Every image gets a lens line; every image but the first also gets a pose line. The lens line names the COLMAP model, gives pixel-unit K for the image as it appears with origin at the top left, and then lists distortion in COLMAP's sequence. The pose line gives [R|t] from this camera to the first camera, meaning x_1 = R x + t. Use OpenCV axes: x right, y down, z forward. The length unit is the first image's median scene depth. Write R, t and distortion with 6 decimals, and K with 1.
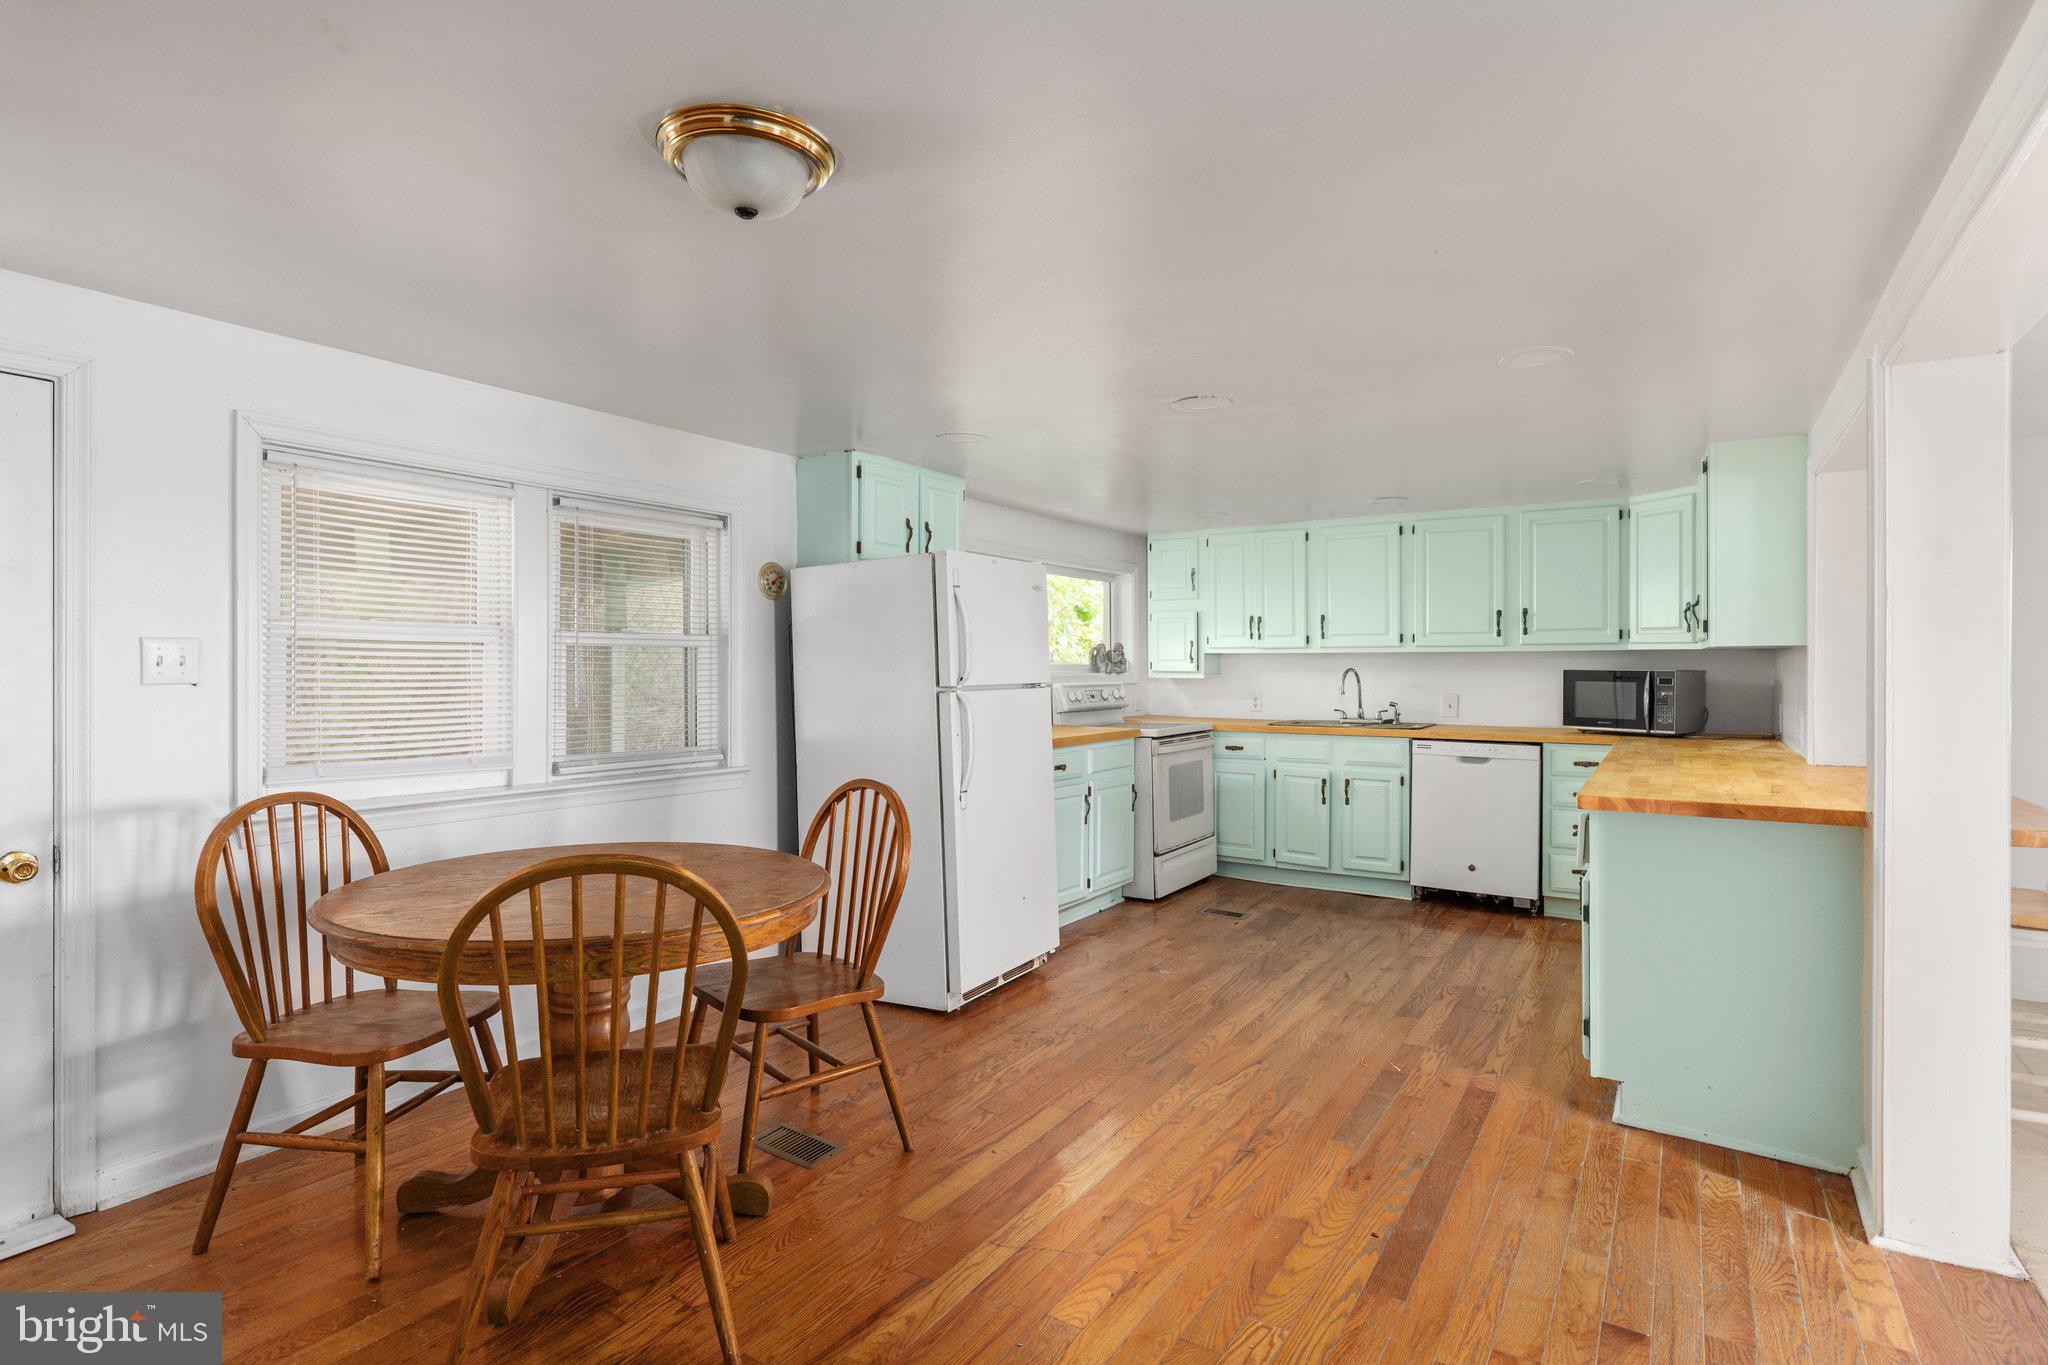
lens RADIAL K [[1050.8, 0, 1023.3], [0, 1050.8, 664.4], [0, 0, 1]] dist [-0.001164, 0.000196]
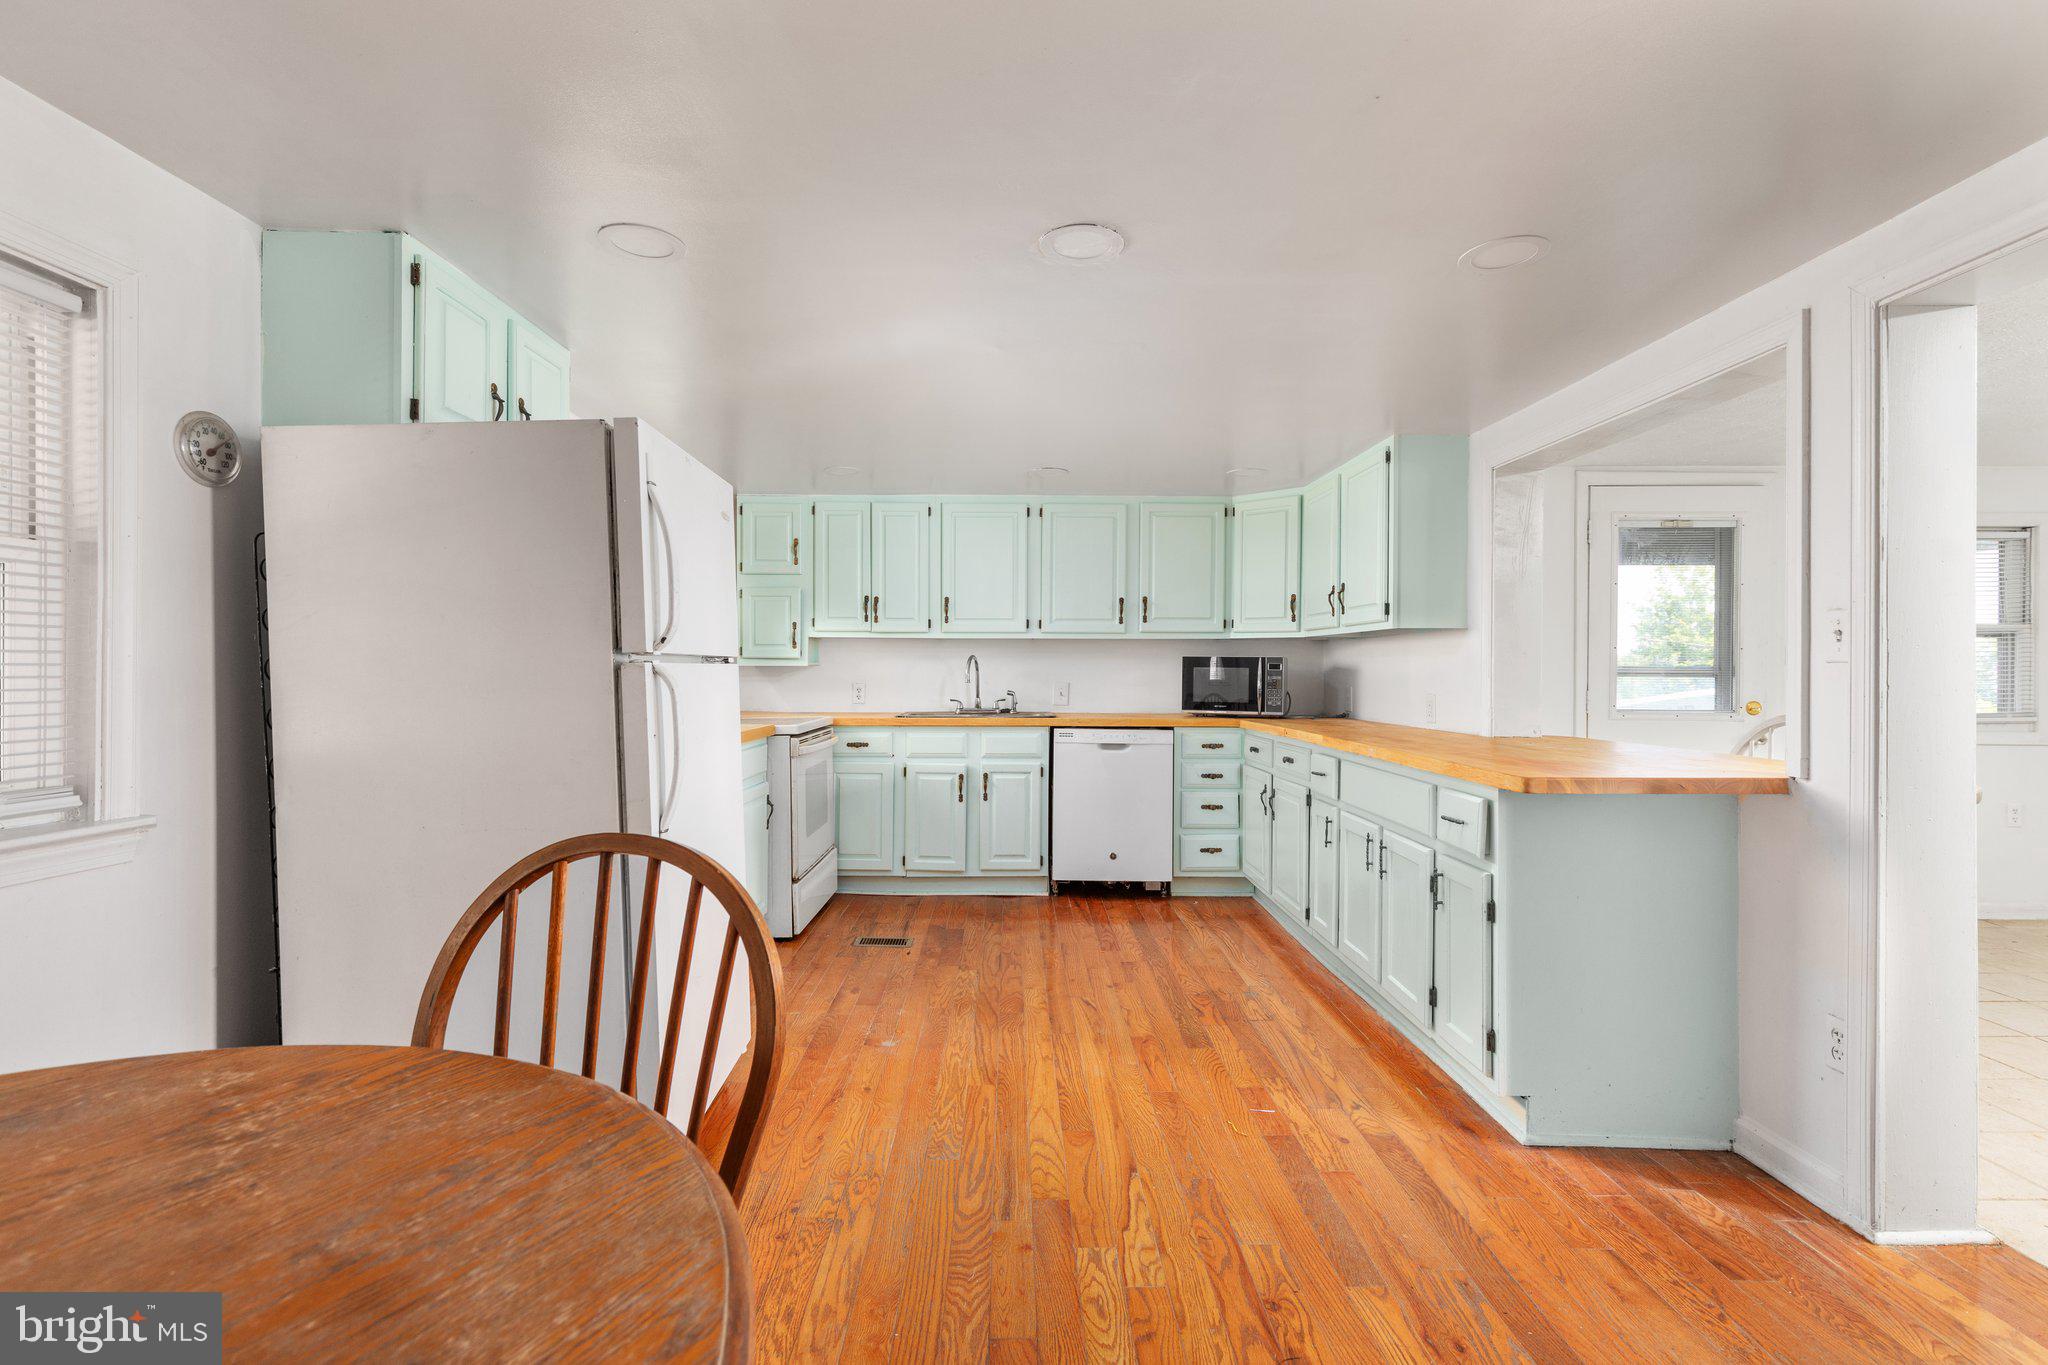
lens RADIAL K [[933.7, 0, 1029.3], [0, 933.7, 670.7], [0, 0, 1]] dist [0.004312, 0.000549]
pose [[0.834937, 0.004381, 0.550328, -0.122023], [-0.004060, 0.999990, -0.001802, 0.021656], [-0.550331, -0.000729, 0.834946, 0.313263]]
